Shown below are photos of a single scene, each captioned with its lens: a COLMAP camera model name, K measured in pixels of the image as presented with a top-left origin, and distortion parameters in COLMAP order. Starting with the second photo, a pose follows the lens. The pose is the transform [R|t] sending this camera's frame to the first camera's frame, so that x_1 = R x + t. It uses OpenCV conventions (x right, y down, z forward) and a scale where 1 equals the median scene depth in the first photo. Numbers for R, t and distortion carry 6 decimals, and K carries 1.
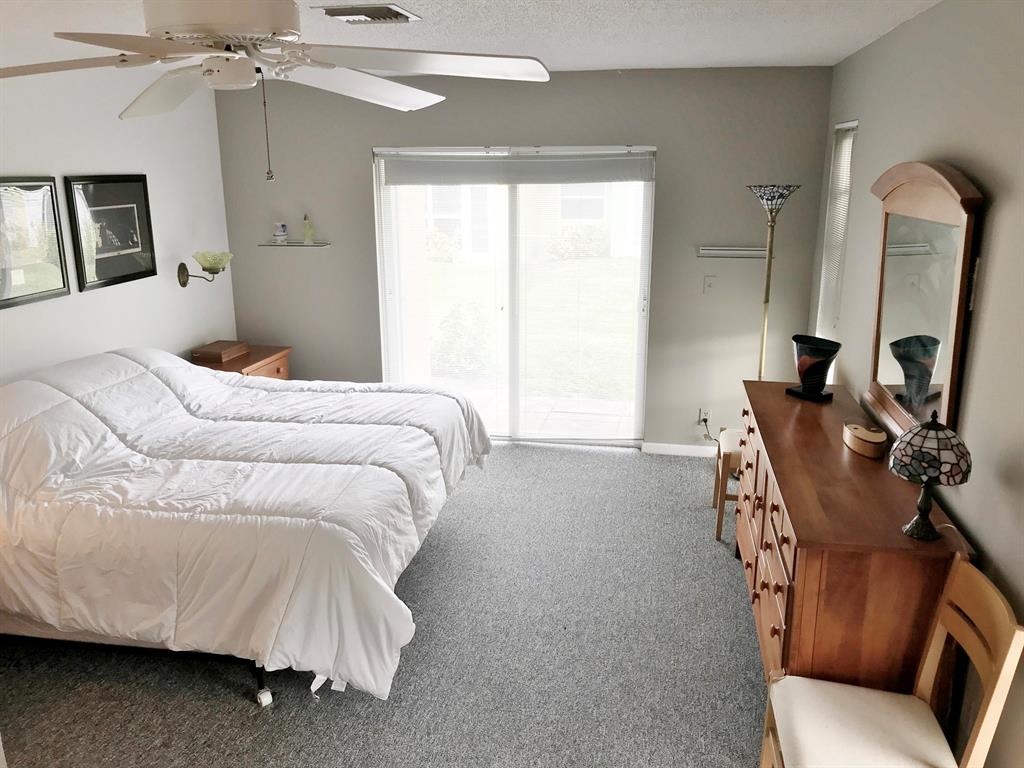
lens RADIAL K [[846.5, 0, 511.6], [0, 846.5, 384.7], [0, 0, 1]] dist [0.032012, 0.001146]
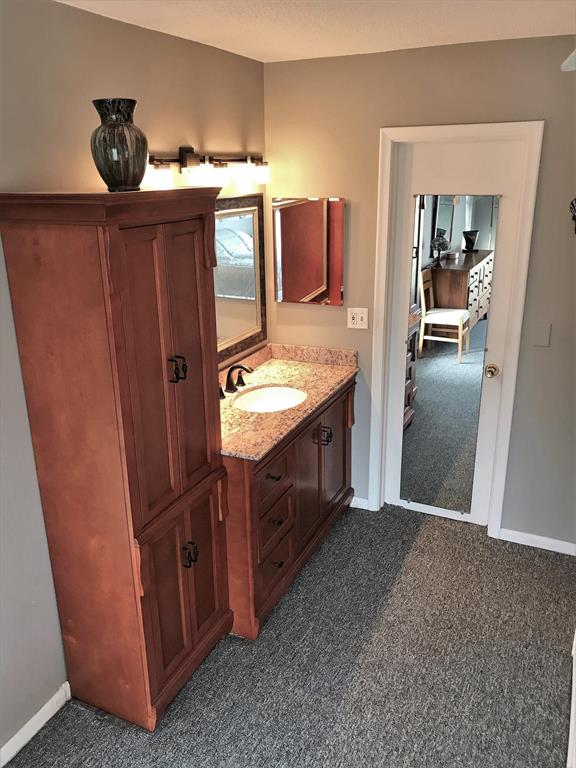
lens RADIAL K [[634.9, 0, 288.4], [0, 634.9, 383.4], [0, 0, 1]] dist [0.032012, 0.001146]
pose [[0.949781, 0.095546, -0.297970, 0.523246], [-0.073368, 0.993696, 0.084772, 0.338421], [0.304191, -0.058654, 0.950804, -1.243660]]
